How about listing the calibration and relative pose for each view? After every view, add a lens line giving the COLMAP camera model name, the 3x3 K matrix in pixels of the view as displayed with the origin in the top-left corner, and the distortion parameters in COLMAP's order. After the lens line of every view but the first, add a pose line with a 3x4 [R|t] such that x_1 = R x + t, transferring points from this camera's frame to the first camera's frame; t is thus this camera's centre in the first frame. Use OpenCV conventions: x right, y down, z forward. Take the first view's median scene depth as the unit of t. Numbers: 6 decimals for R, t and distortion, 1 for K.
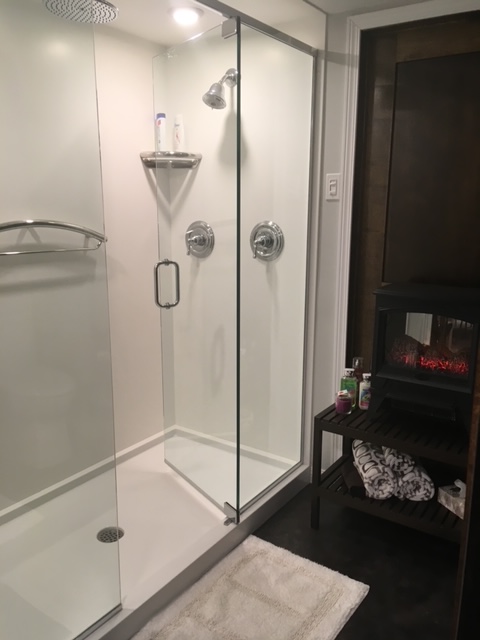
lens RADIAL K [[545.2, 0, 241.3], [0, 545.2, 316.3], [0, 0, 1]] dist [0.003589, -0.017769]
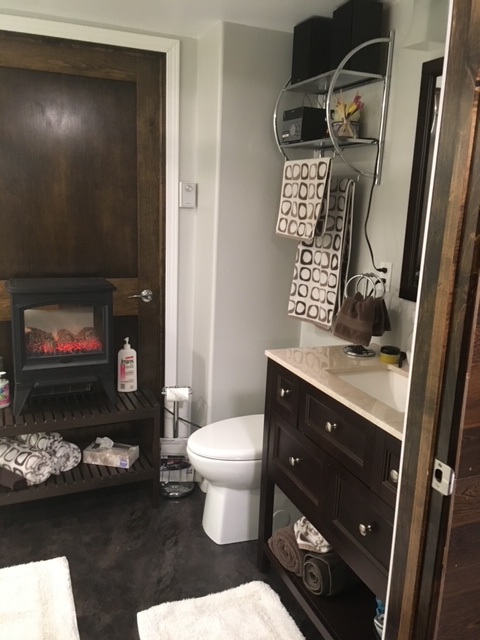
lens RADIAL K [[545.2, 0, 240.2], [0, 545.2, 322.0], [0, 0, 1]] dist [0.003589, -0.017769]
pose [[0.541624, -0.185881, 0.819812, -0.357509], [0.152626, 0.980782, 0.121544, -0.044920], [-0.826649, 0.059293, 0.559585, 0.058799]]
